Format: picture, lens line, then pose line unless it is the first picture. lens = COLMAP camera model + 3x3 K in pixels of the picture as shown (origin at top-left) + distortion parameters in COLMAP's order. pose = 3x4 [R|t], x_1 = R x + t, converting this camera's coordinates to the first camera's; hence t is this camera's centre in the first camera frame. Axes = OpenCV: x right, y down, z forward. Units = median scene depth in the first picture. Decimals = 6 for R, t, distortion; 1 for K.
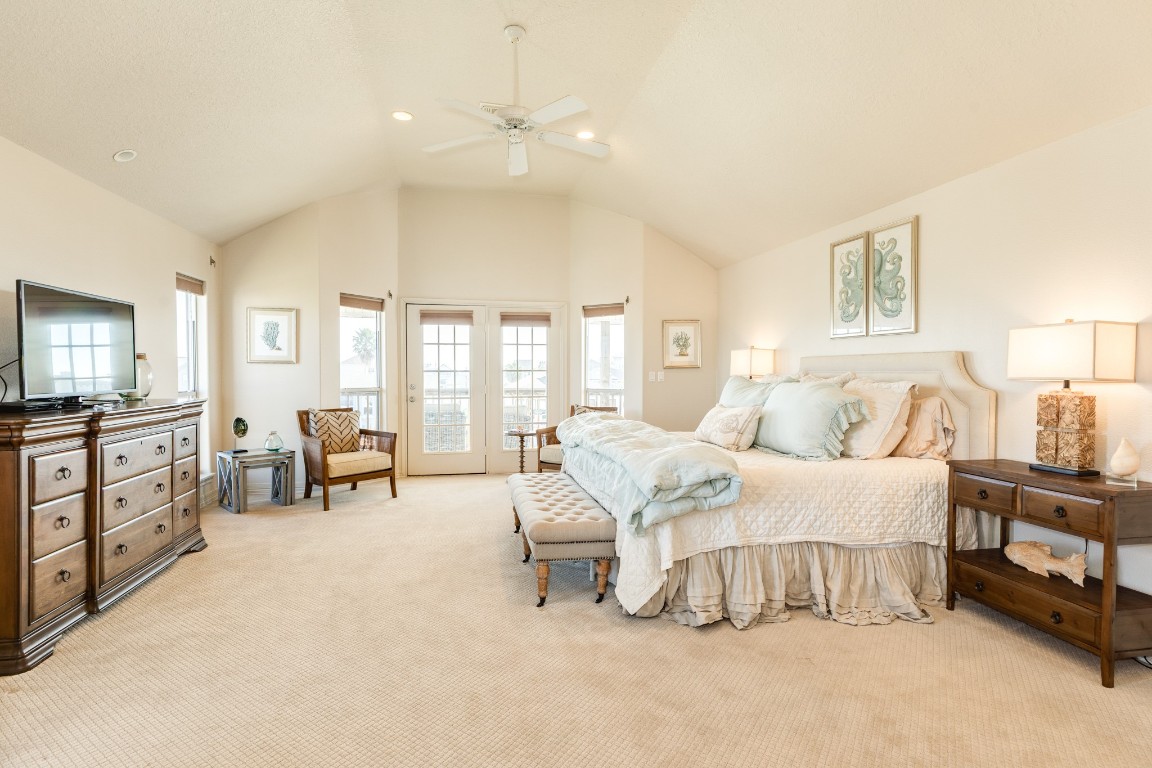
lens RADIAL K [[512.4, 0, 576.0], [0, 512.4, 384.0], [0, 0, 1]] dist [0.002810, -0.000213]
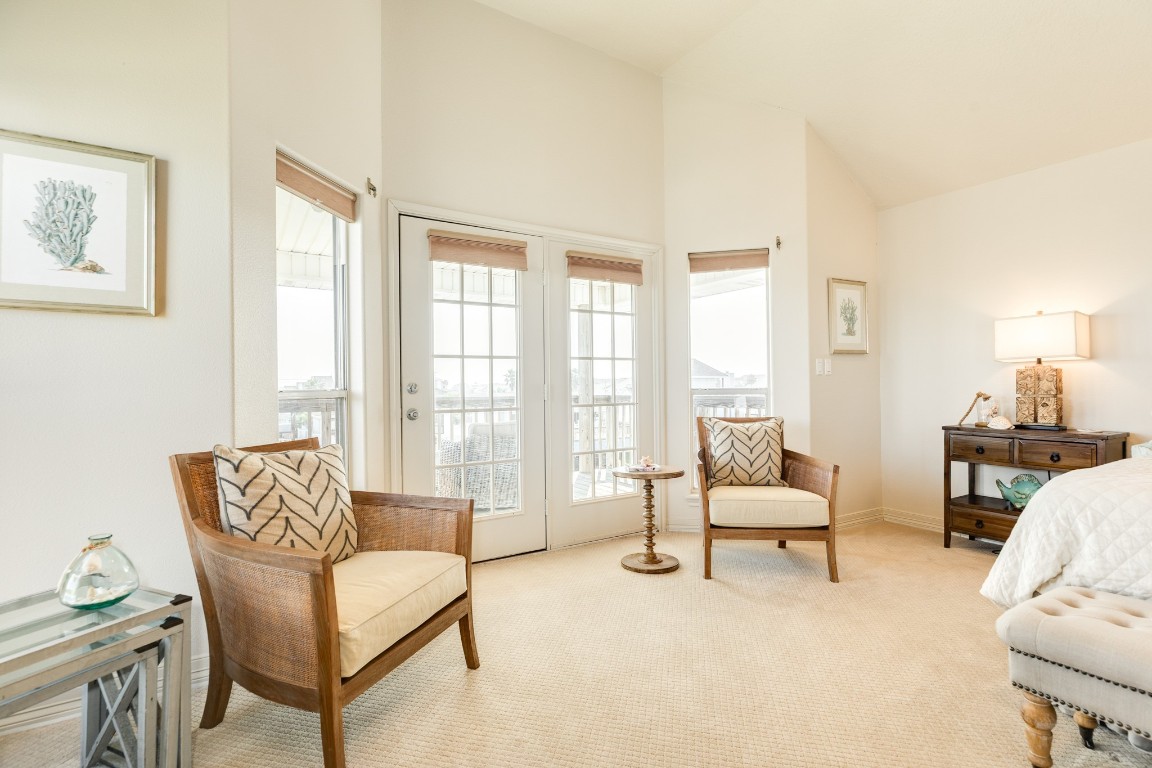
lens RADIAL K [[512.4, 0, 576.0], [0, 512.4, 384.0], [0, 0, 1]] dist [0.002810, -0.000213]
pose [[0.942968, -0.009793, 0.332739, -0.342772], [0.017675, 0.999630, -0.020668, 0.014987], [-0.332414, 0.025370, 0.942792, 0.507629]]
